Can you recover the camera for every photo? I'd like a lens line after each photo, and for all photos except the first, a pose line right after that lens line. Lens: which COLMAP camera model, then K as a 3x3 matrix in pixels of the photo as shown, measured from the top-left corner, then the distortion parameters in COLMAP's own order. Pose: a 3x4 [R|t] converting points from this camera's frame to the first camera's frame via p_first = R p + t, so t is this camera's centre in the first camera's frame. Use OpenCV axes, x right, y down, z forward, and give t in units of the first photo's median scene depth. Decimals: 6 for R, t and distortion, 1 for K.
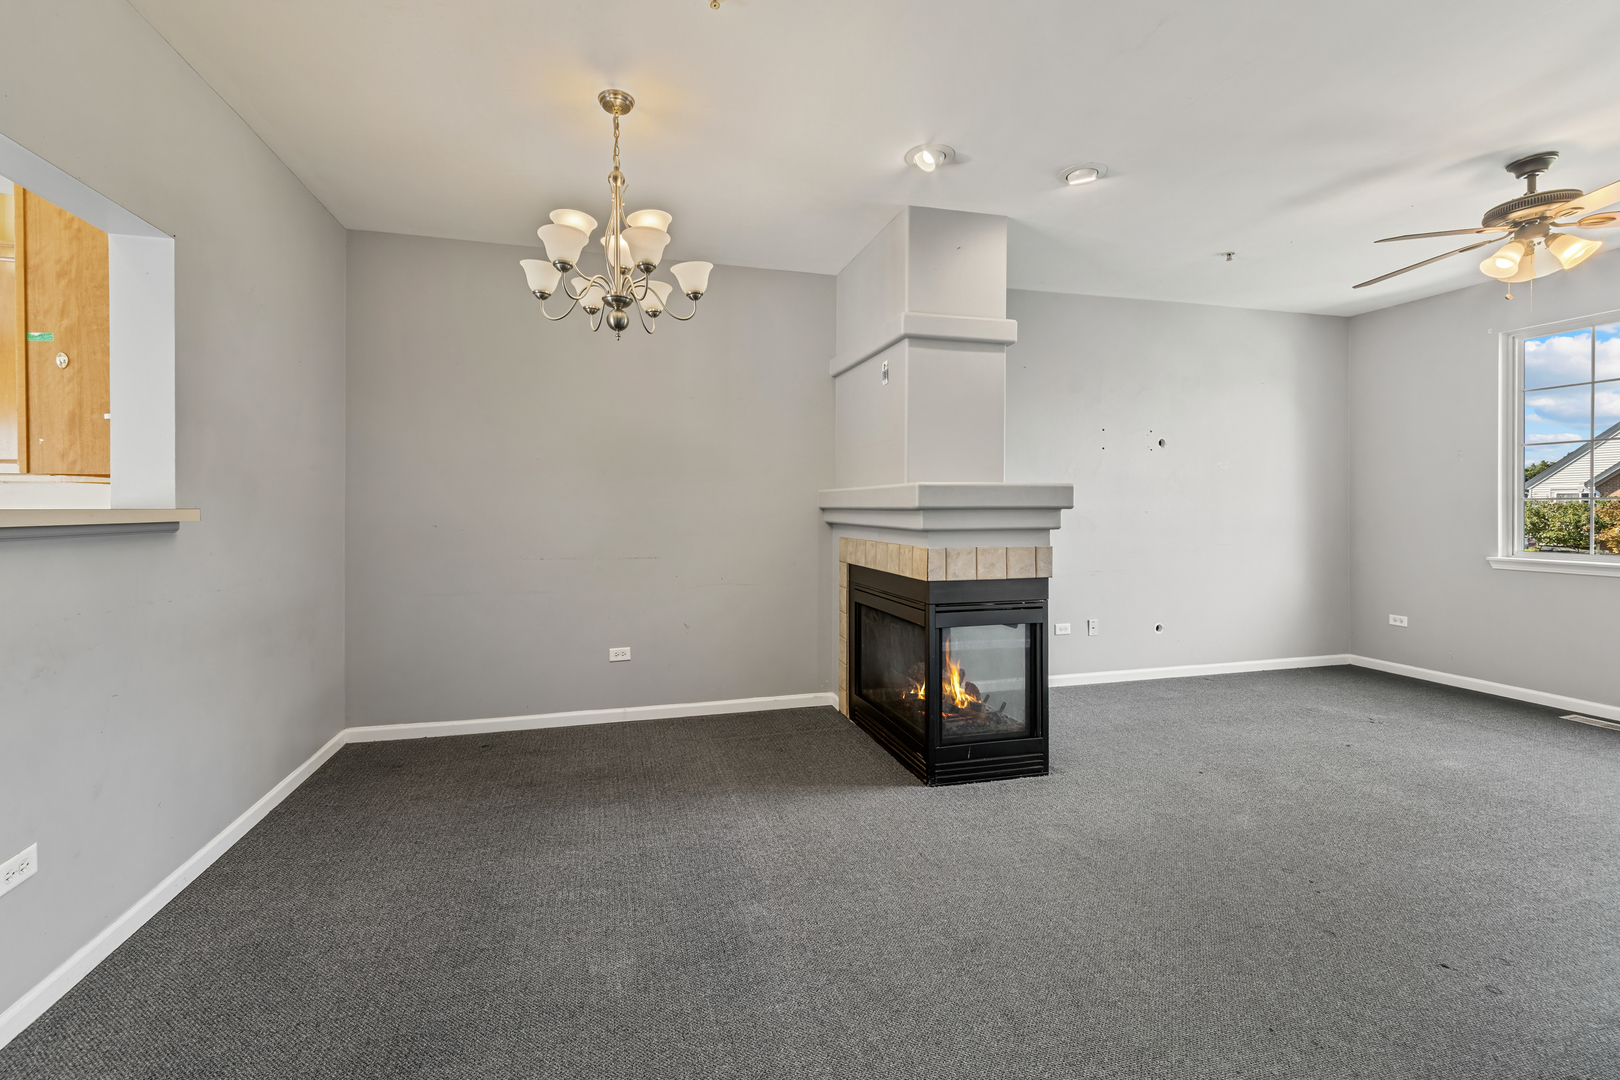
lens RADIAL K [[687.5, 0, 808.0], [0, 687.5, 522.0], [0, 0, 1]] dist [0.000016, -0.000228]
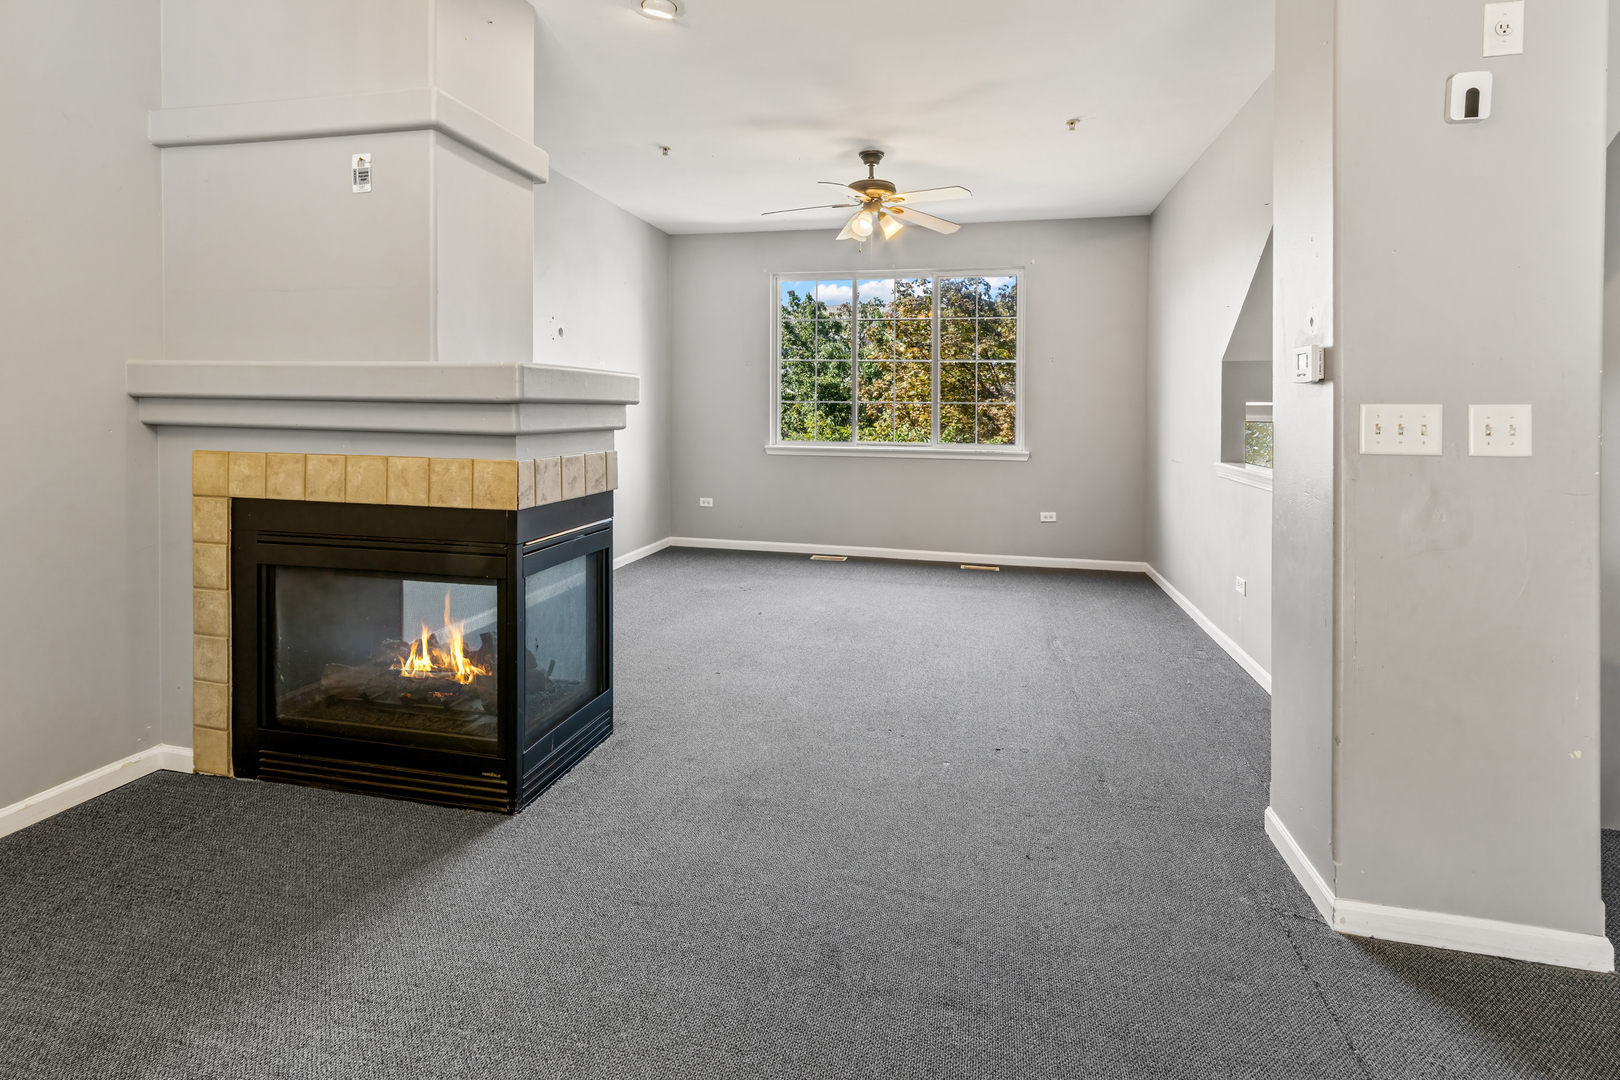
lens RADIAL K [[751.8, 0, 814.9], [0, 751.8, 431.7], [0, 0, 1]] dist [0.000406, -0.000037]
pose [[0.468974, -0.018740, 0.883013, -0.291539], [0.002945, 0.999802, 0.019654, -0.003473], [-0.883207, -0.006617, 0.468936, 0.351543]]
